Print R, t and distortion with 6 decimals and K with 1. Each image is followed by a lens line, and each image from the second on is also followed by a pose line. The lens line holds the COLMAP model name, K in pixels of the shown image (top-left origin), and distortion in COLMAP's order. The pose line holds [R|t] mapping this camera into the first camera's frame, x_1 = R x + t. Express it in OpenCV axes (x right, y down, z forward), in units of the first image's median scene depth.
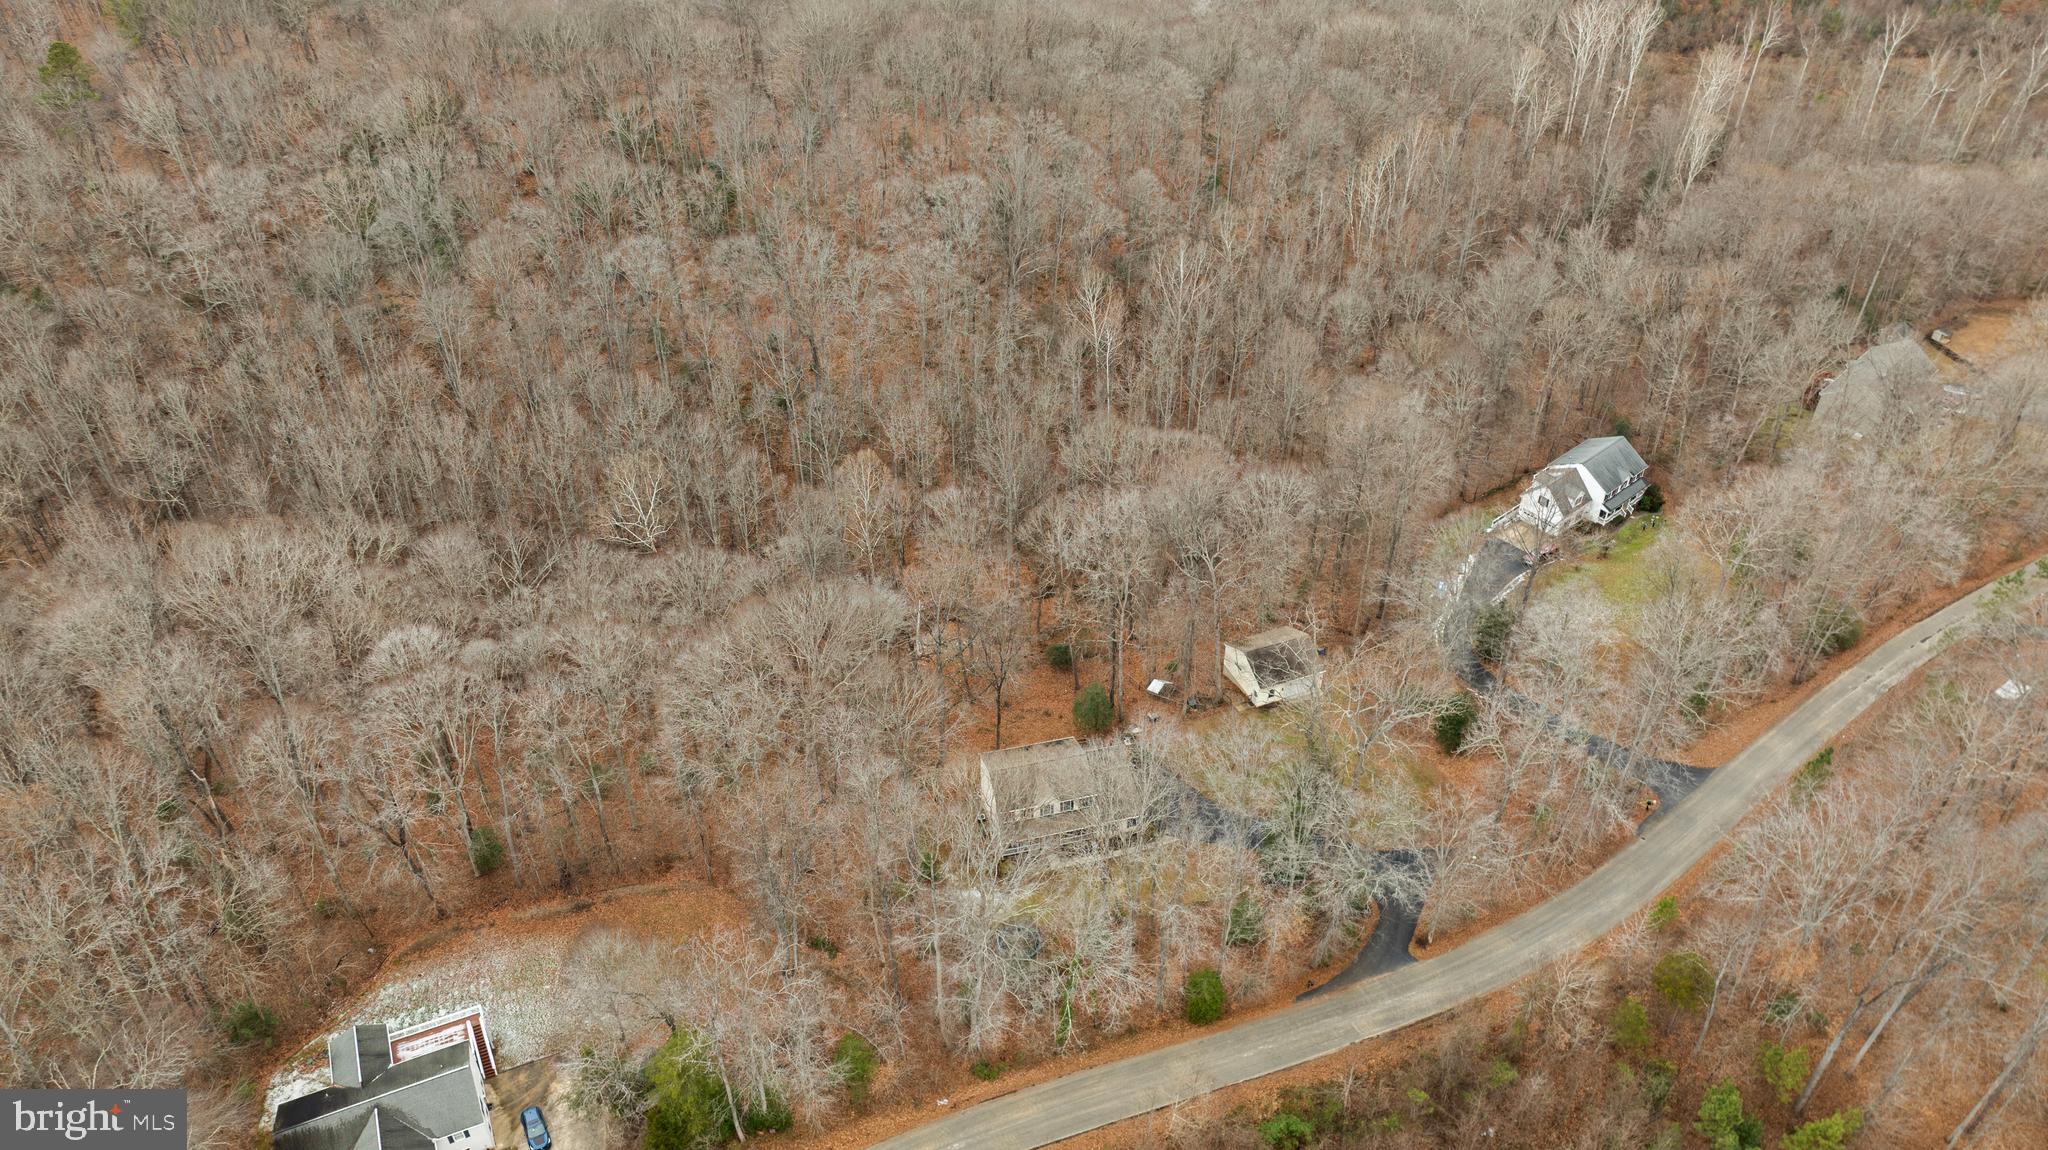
lens RADIAL K [[1457.7, 0, 1039.2], [0, 1457.7, 572.9], [0, 0, 1]] dist [-0.012761, -0.039256]
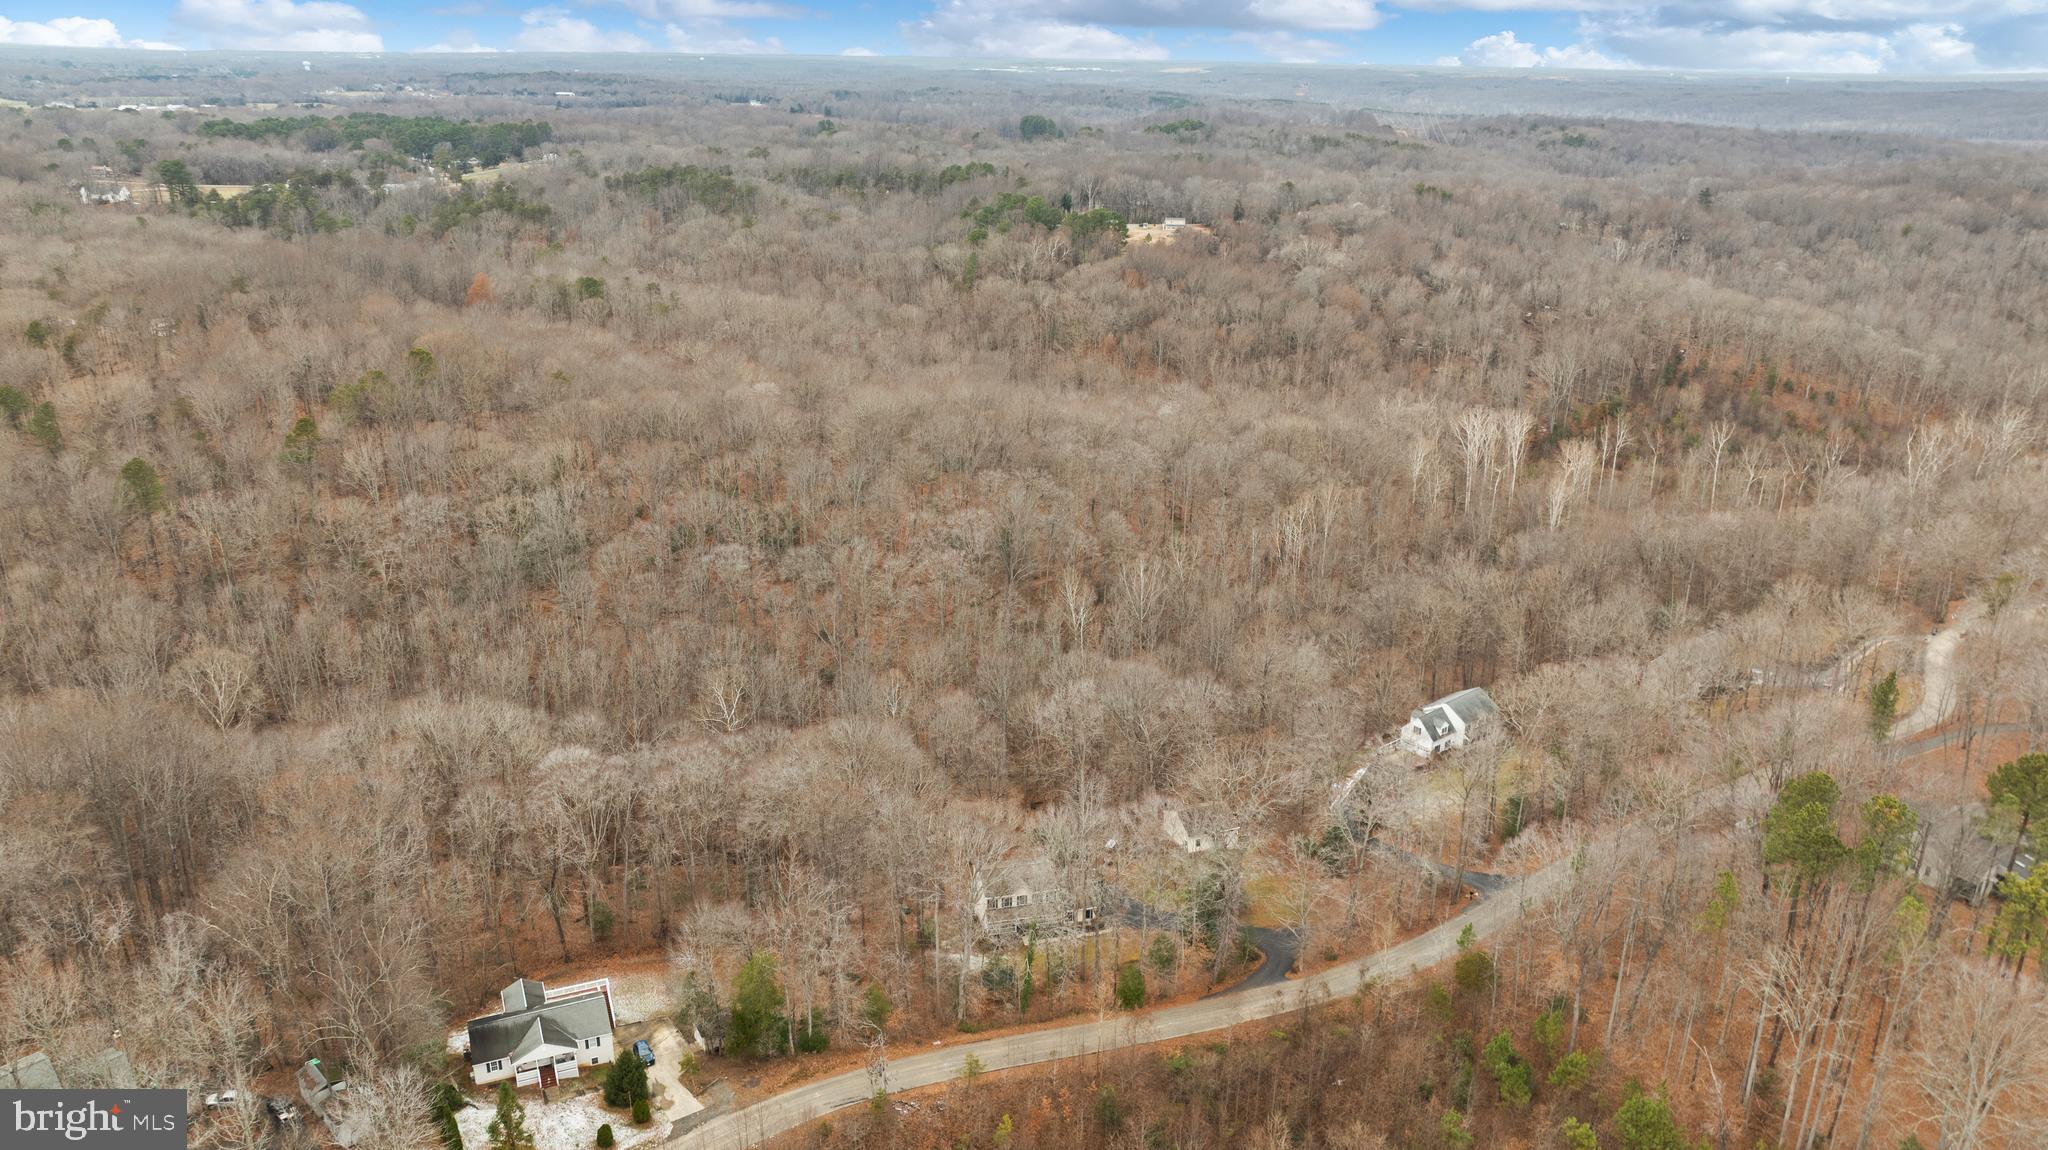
lens RADIAL K [[1457.7, 0, 1039.2], [0, 1457.7, 572.9], [0, 0, 1]] dist [-0.012761, -0.039256]
pose [[0.999876, 0.007158, -0.014015, 0.025639], [-0.011131, 0.951230, -0.308281, 0.197353], [0.011125, 0.308399, 0.951192, -0.247173]]
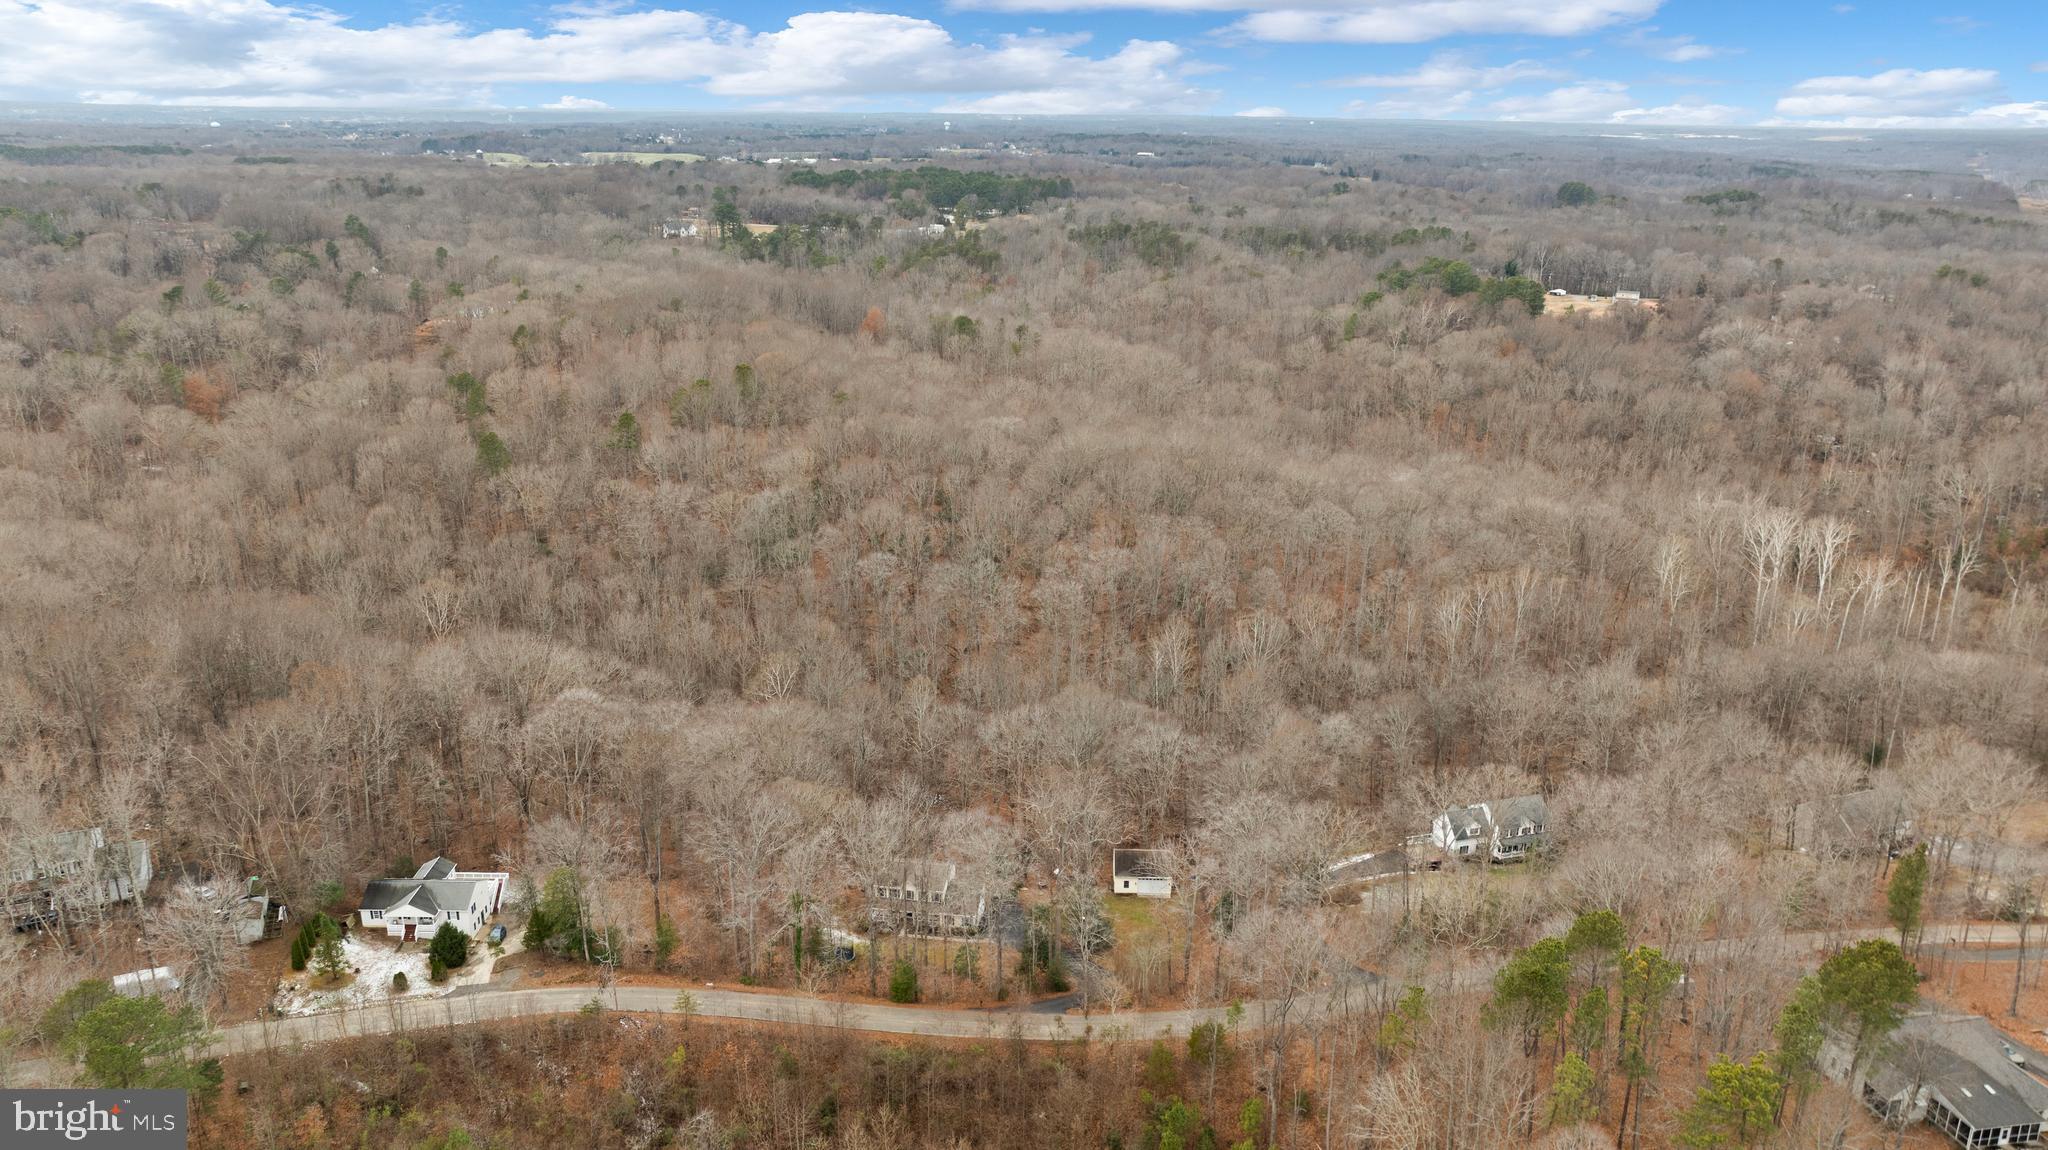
lens RADIAL K [[1457.7, 0, 1039.2], [0, 1457.7, 572.9], [0, 0, 1]] dist [-0.012761, -0.039256]
pose [[0.910220, 0.123419, -0.395306, 0.439877], [-0.252592, 0.921894, -0.293784, 0.176686], [0.328172, 0.367260, 0.870301, -0.213000]]
